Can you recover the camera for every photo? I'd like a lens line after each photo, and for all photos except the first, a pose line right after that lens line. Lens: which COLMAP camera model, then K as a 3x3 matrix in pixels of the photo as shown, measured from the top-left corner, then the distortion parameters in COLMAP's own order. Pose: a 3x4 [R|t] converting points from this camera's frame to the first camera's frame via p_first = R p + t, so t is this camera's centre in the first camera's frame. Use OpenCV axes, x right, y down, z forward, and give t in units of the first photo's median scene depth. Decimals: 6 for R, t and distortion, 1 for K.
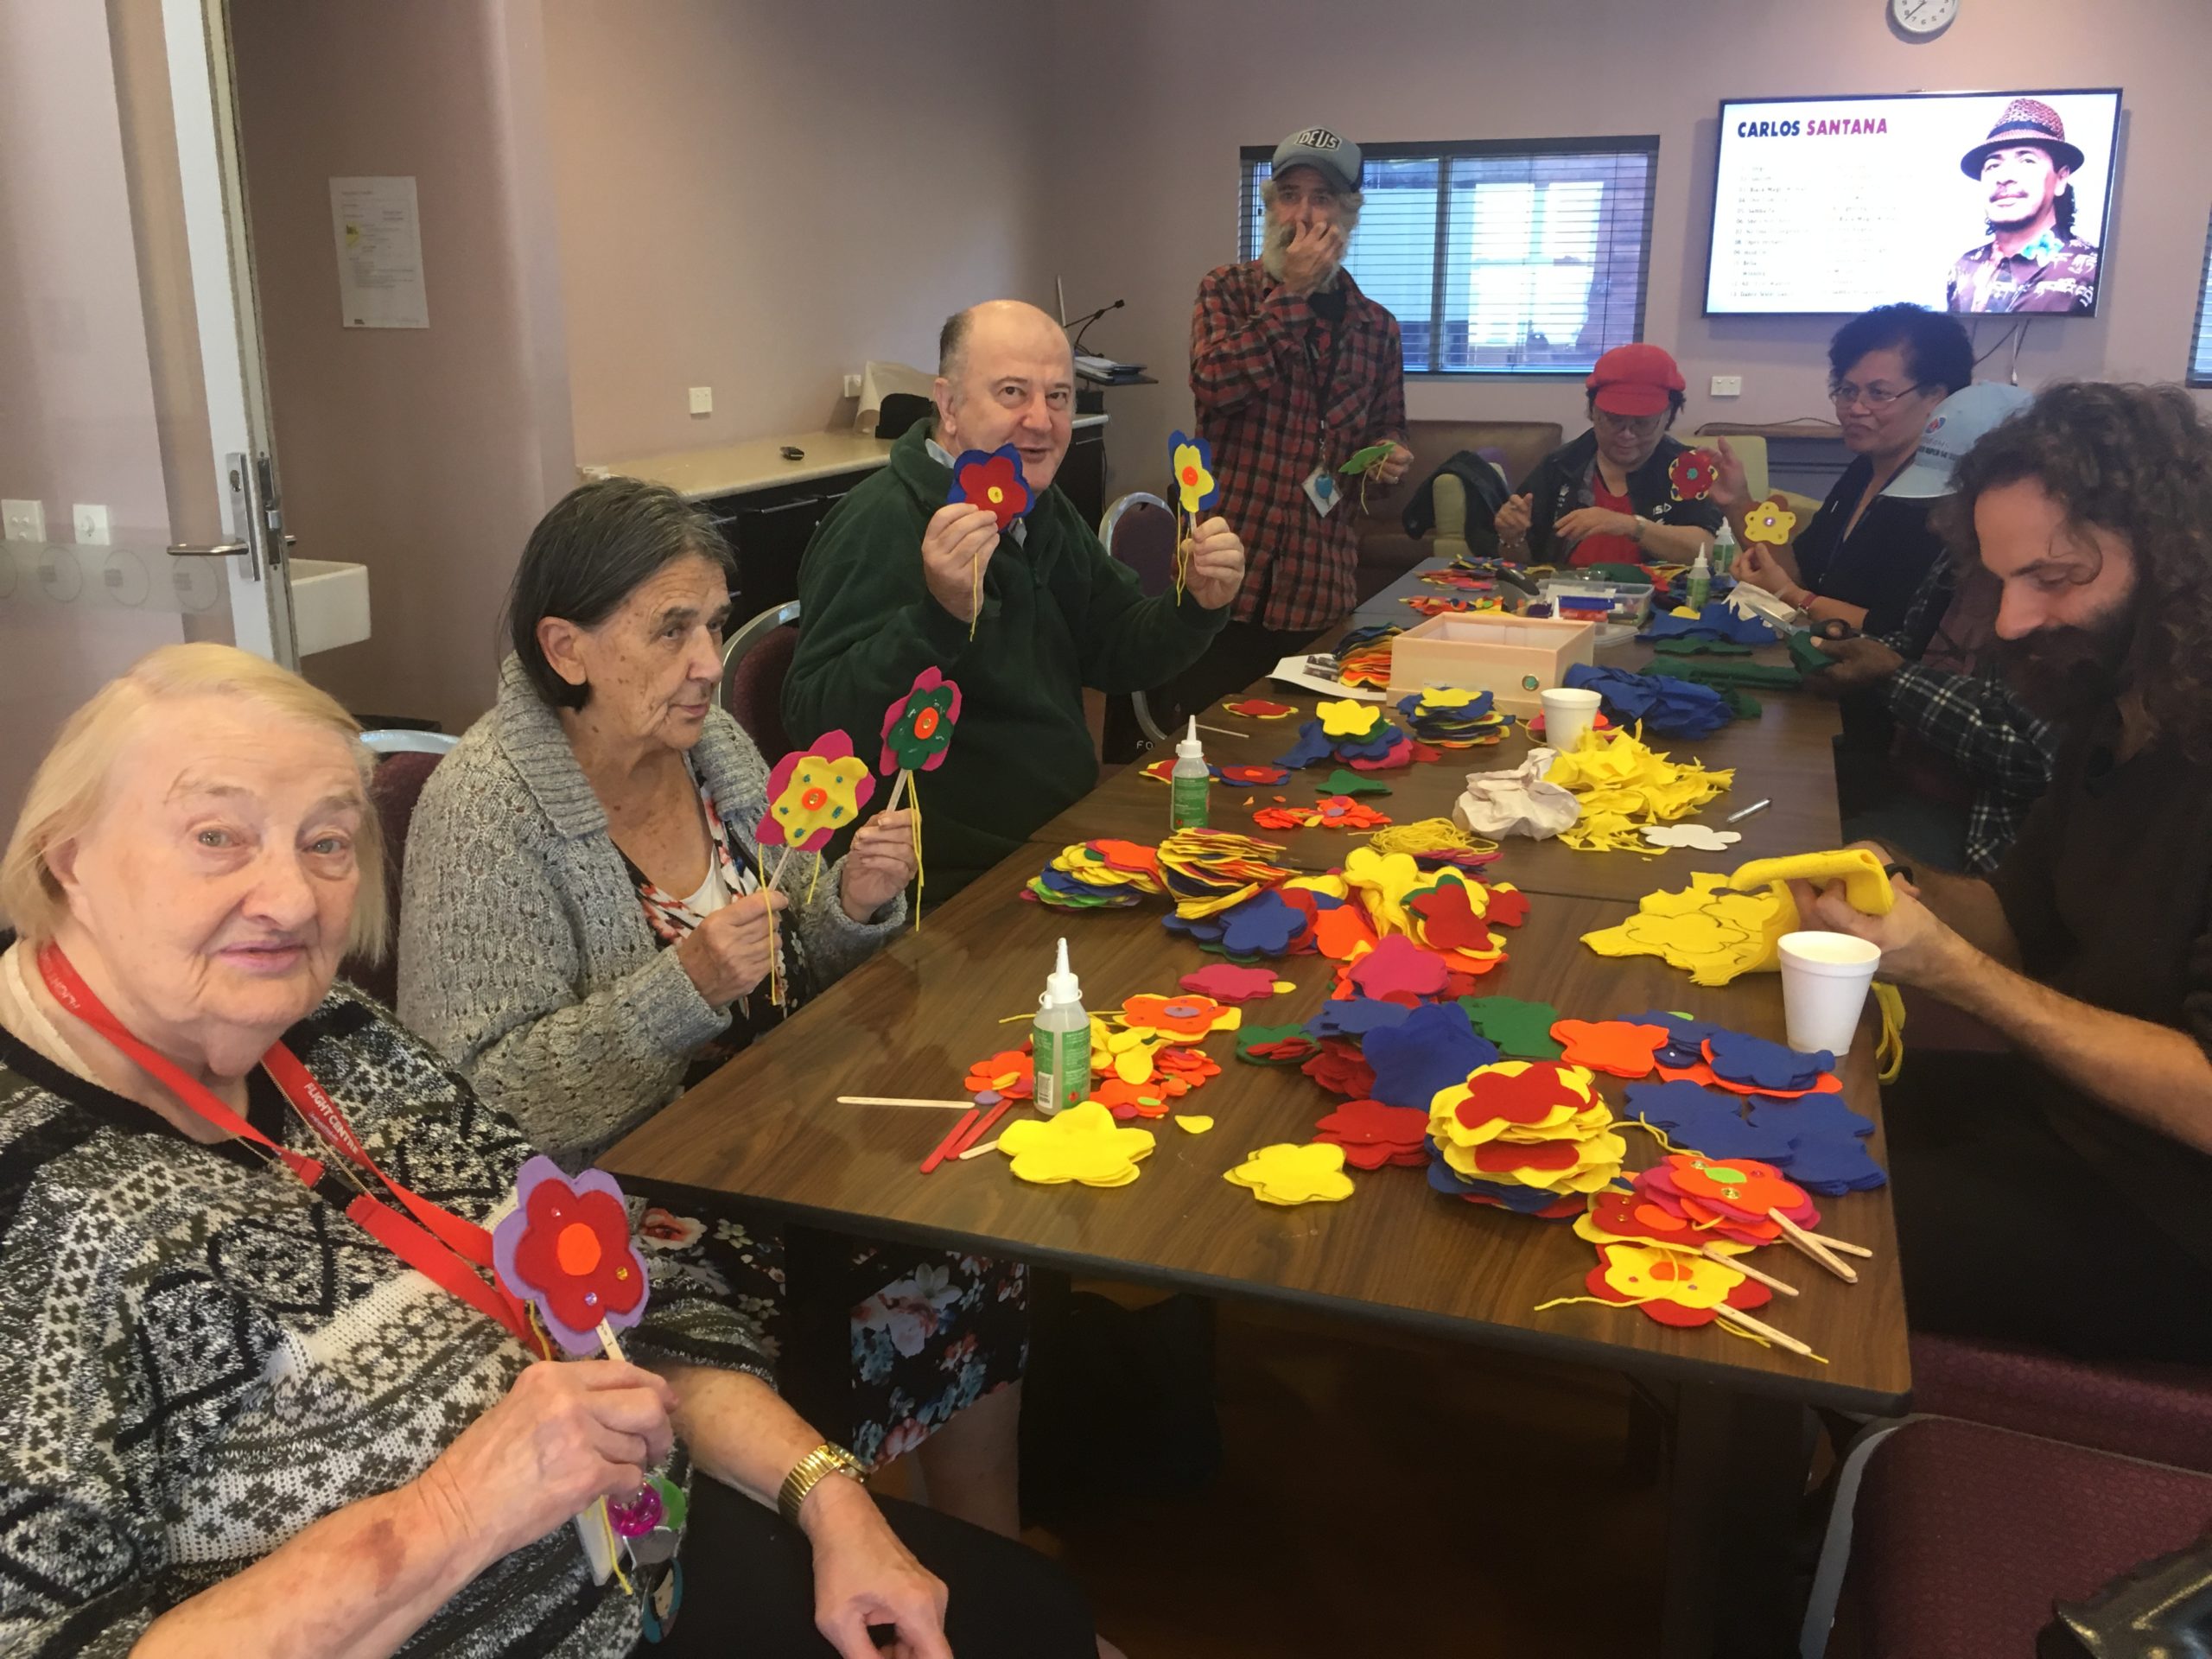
lens RADIAL K [[1869.1, 0, 1106.0], [0, 1869.1, 829.5], [0, 0, 1]] dist [0.006395, -0.049726]
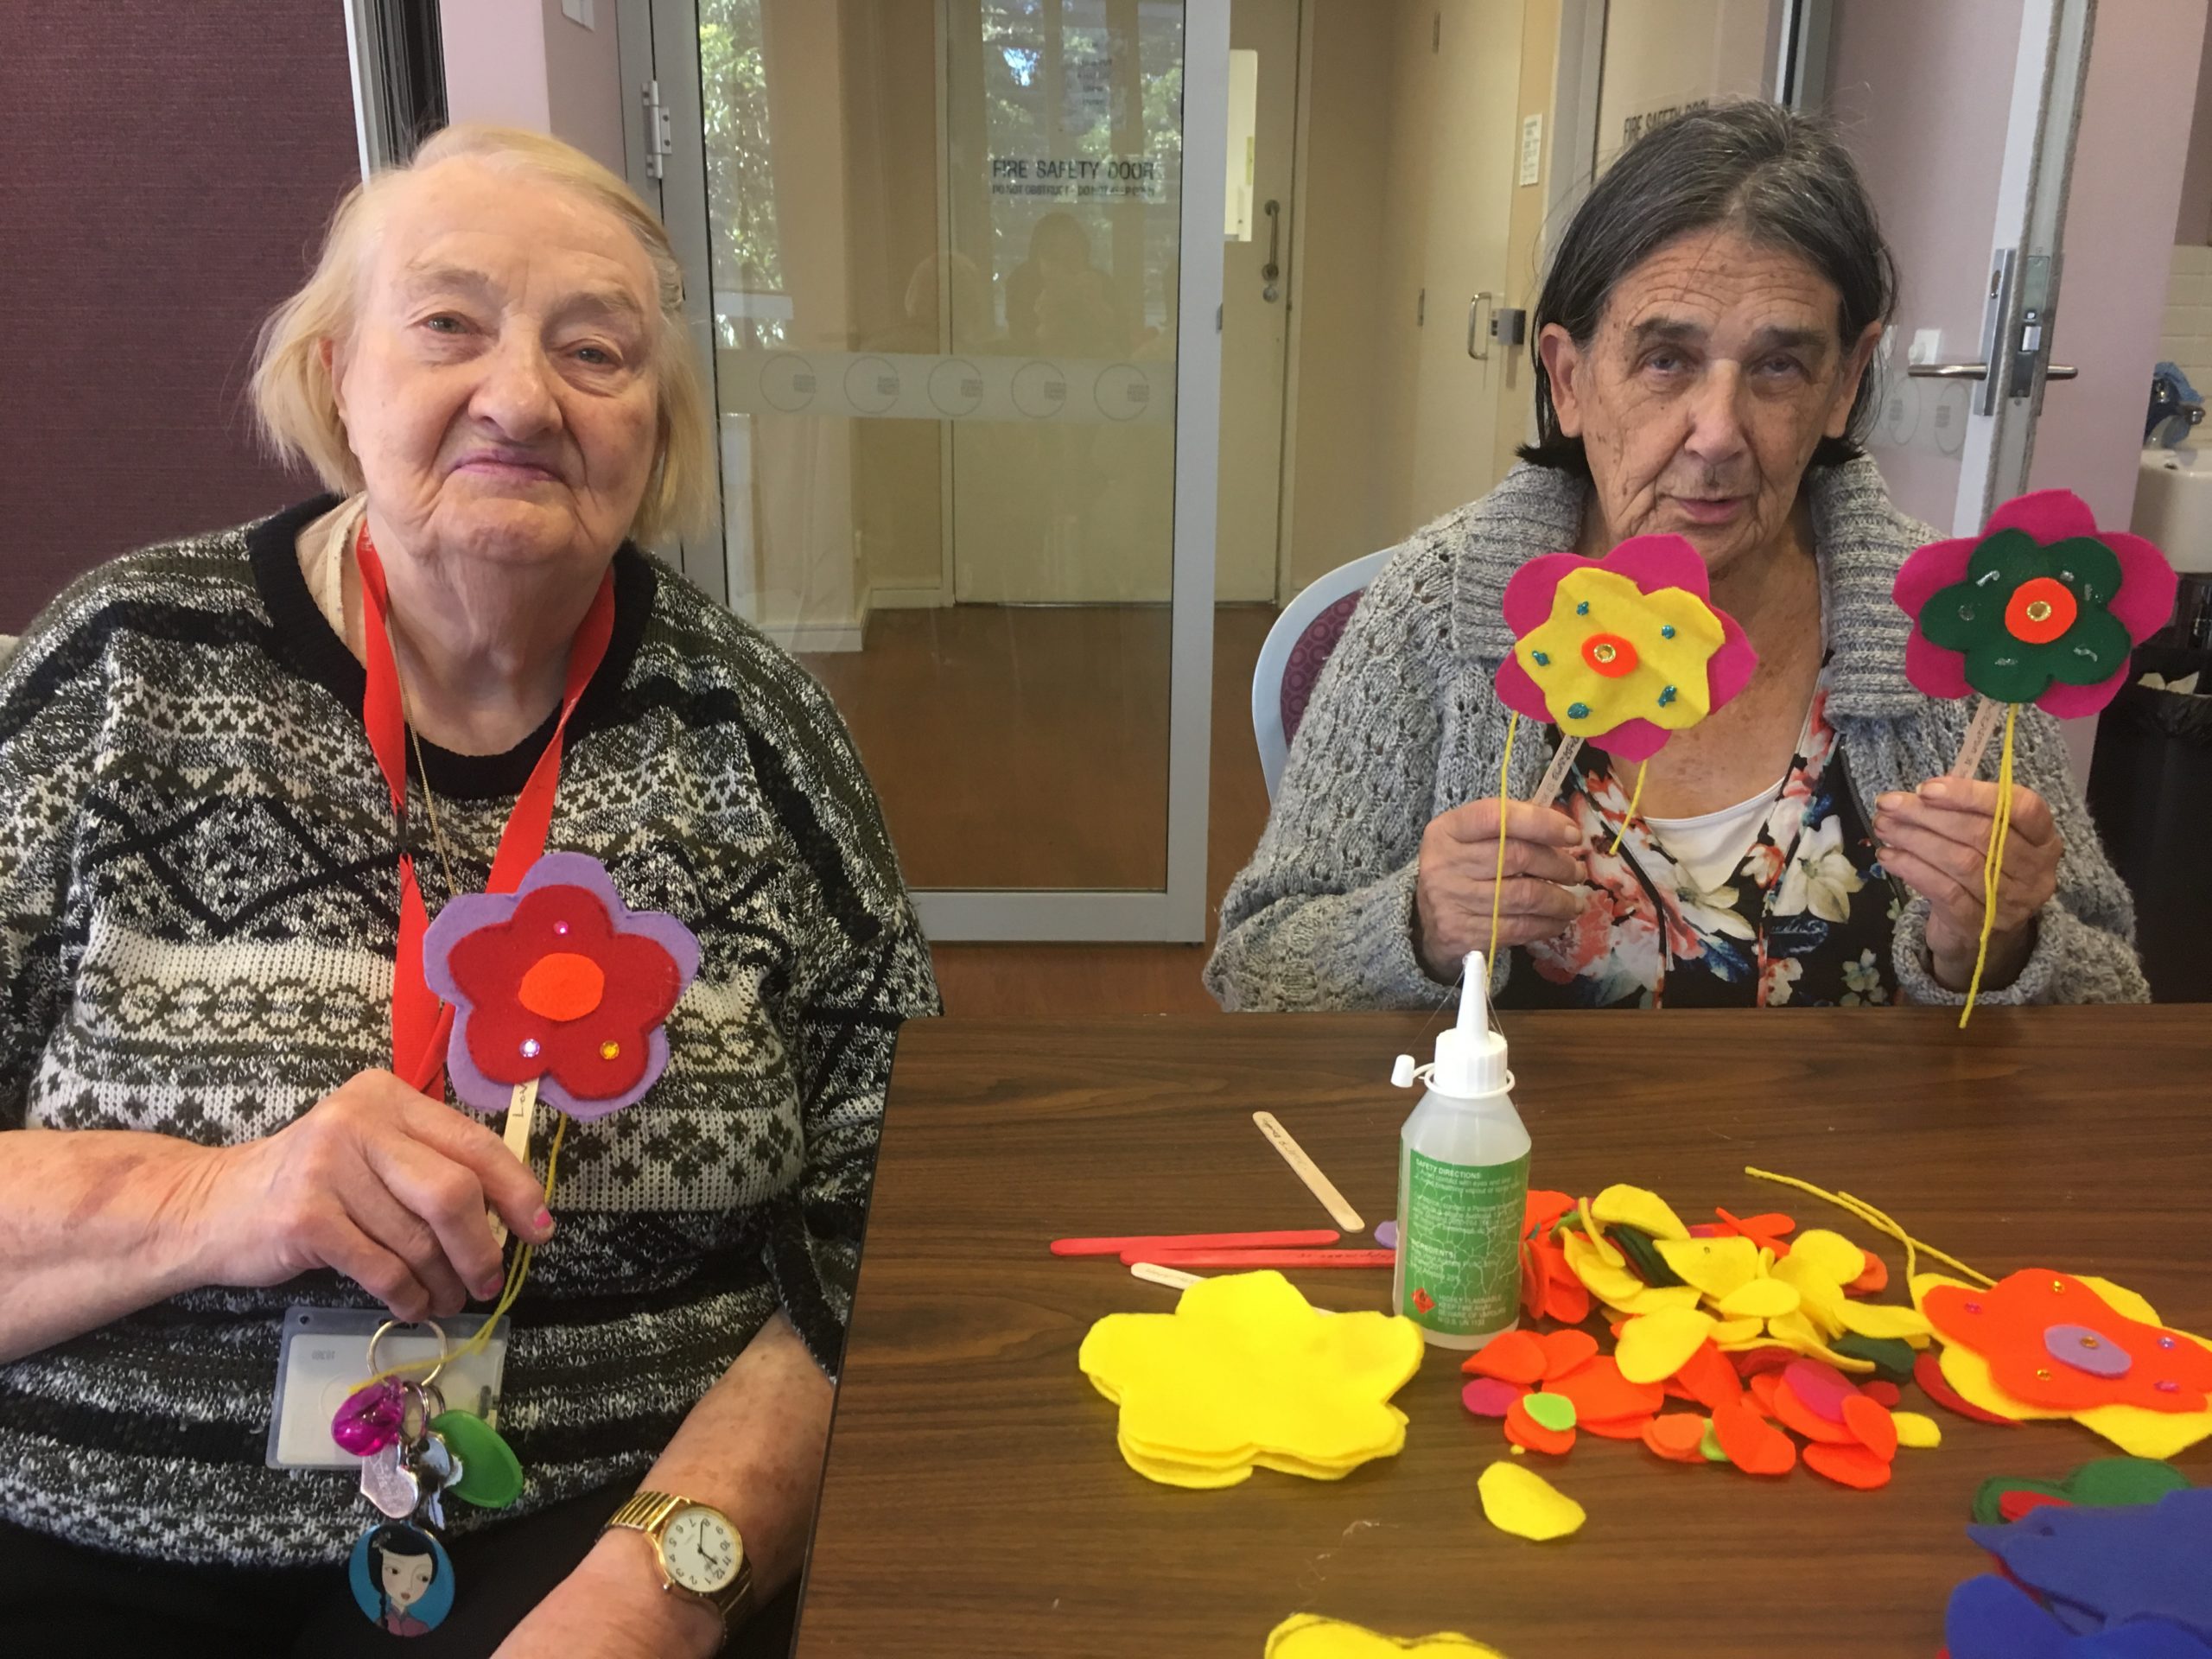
lens RADIAL K [[1887.0, 0, 1308.1], [0, 1887.0, 880.4], [0, 0, 1]] dist [0.311266, -0.640183]
pose [[0.427110, 0.302027, -0.852266, 0.449847], [-0.292661, 0.938002, 0.185744, -0.046399], [0.855527, 0.170092, 0.489021, 0.939963]]
